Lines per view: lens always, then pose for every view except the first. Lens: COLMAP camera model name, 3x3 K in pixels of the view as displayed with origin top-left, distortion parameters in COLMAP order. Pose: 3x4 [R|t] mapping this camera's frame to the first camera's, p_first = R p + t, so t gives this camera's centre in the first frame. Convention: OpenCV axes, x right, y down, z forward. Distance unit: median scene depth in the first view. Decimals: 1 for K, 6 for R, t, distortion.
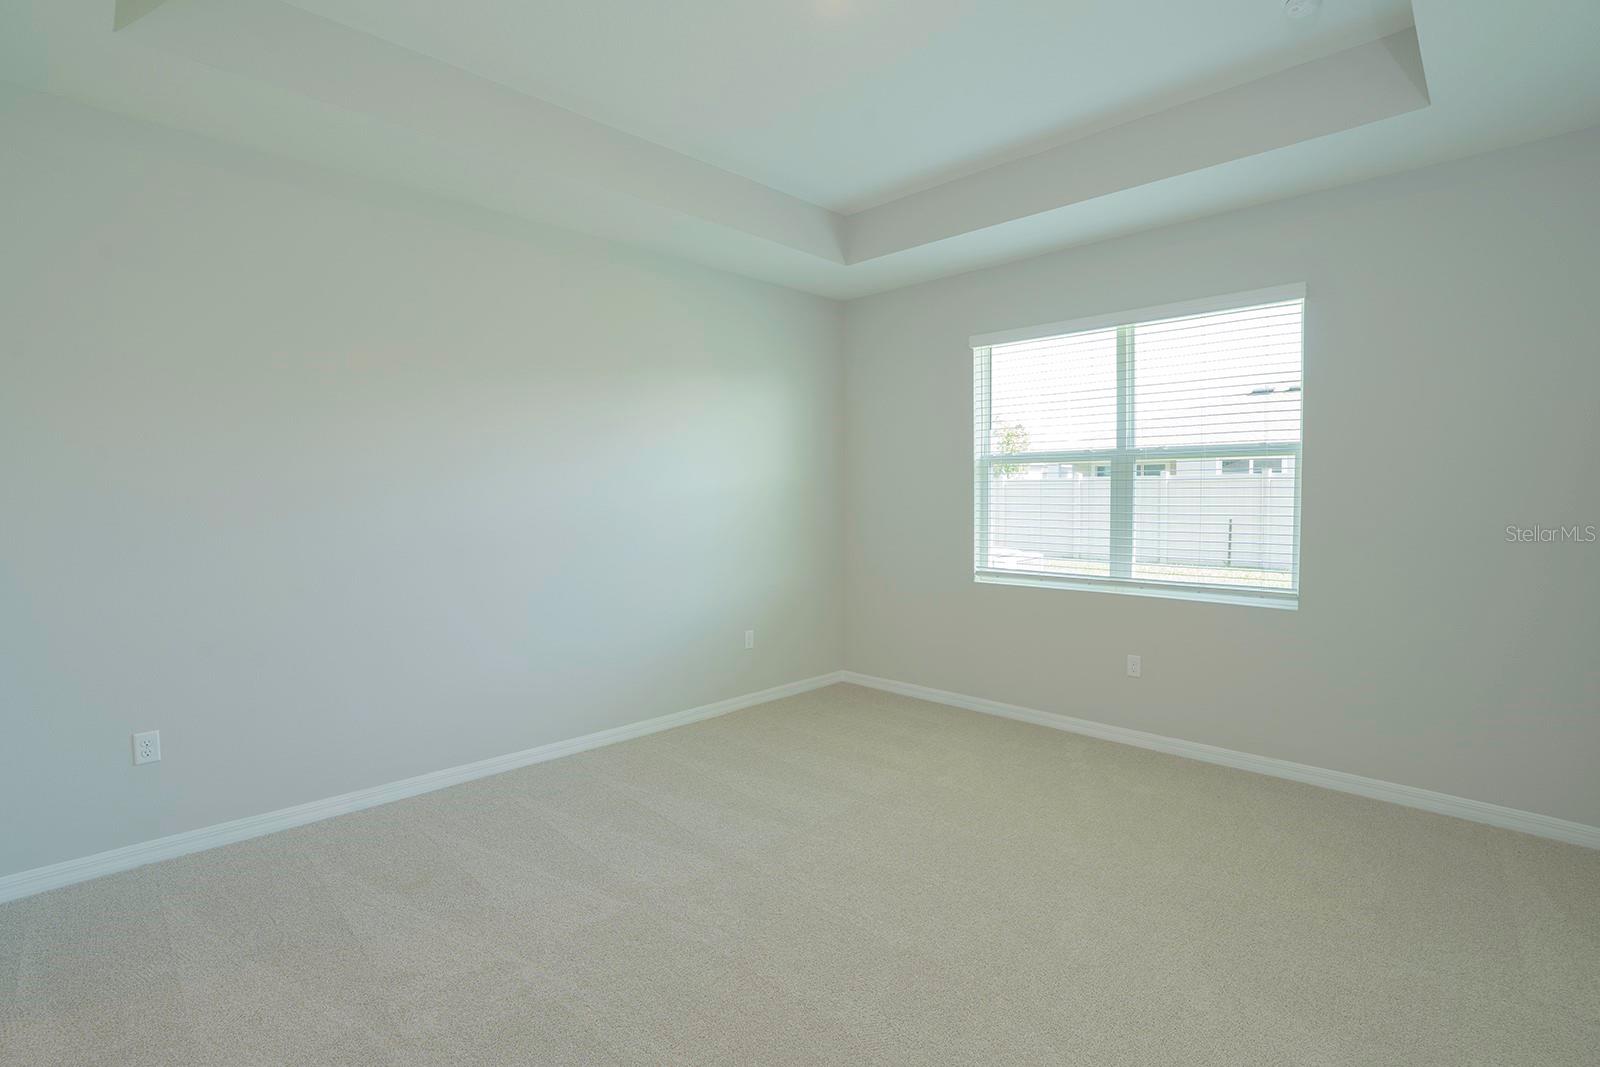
lens RADIAL K [[757.0, 0, 800.0], [0, 757.0, 533.5], [0, 0, 1]] dist [-0.011050, 0.000324]
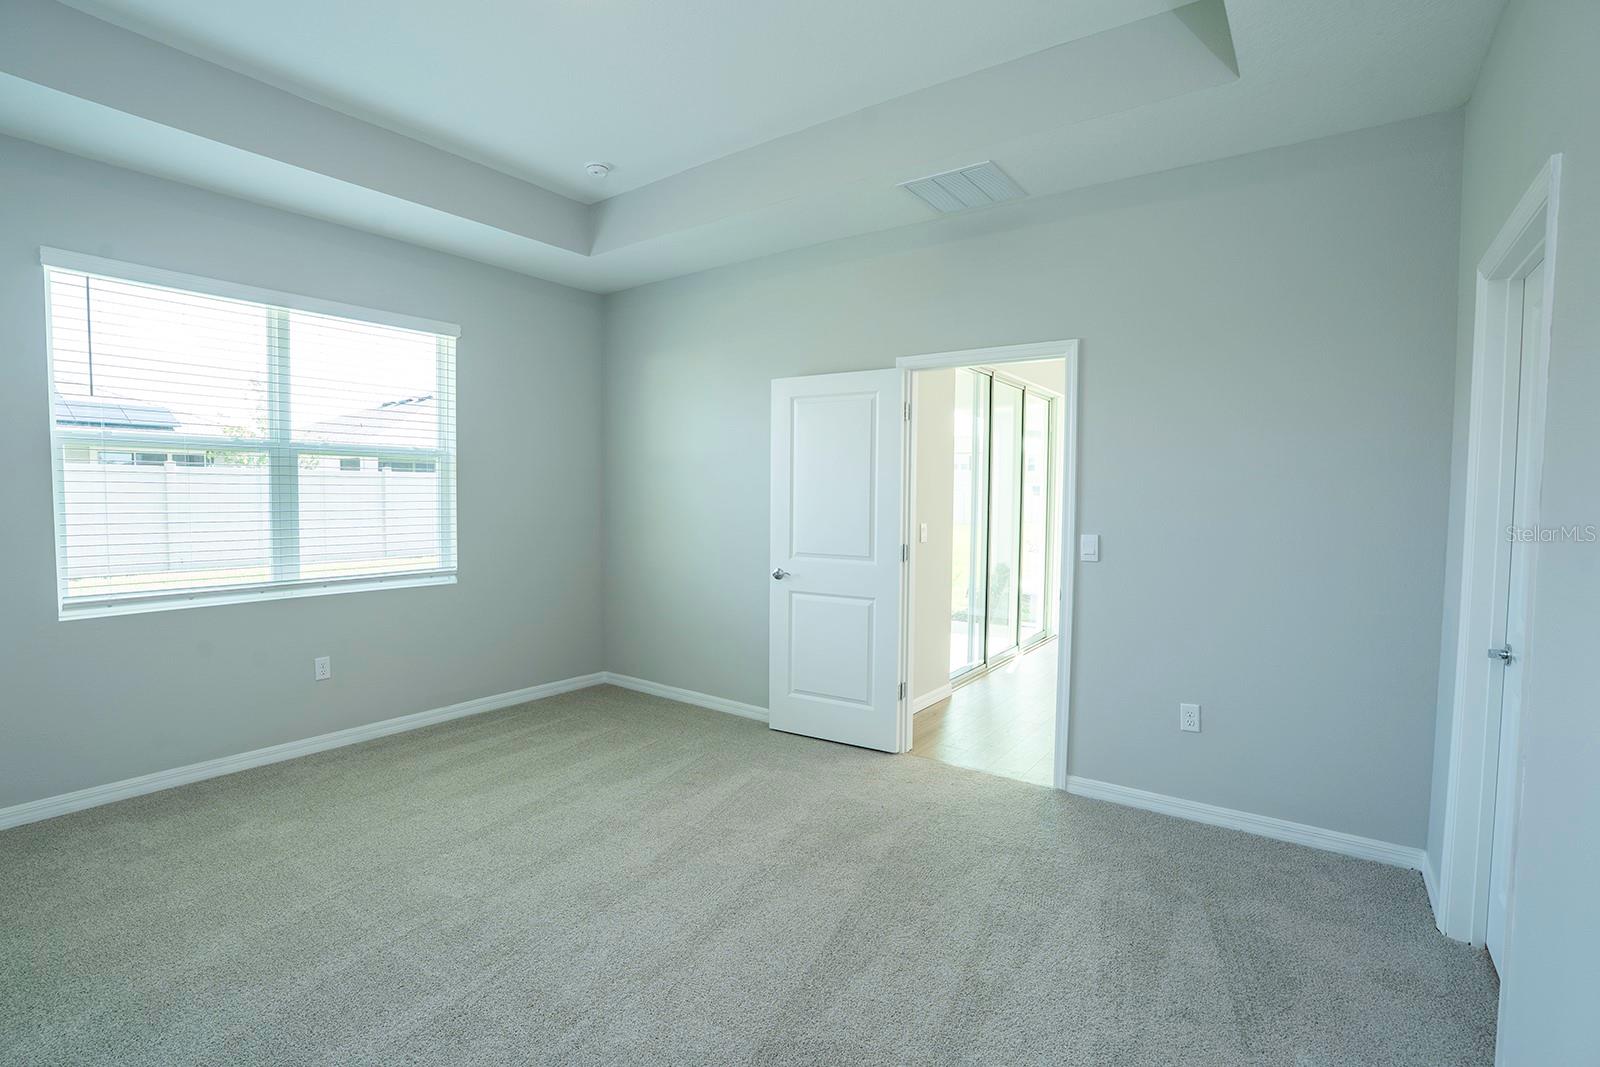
lens RADIAL K [[743.4, 0, 797.7], [0, 743.4, 529.8], [0, 0, 1]] dist [-0.074614, 0.029621]
pose [[-0.133481, -0.047171, 0.989928, -0.530044], [0.043553, 0.997622, 0.053410, -0.023616], [-0.990094, 0.050243, -0.131109, 0.498059]]
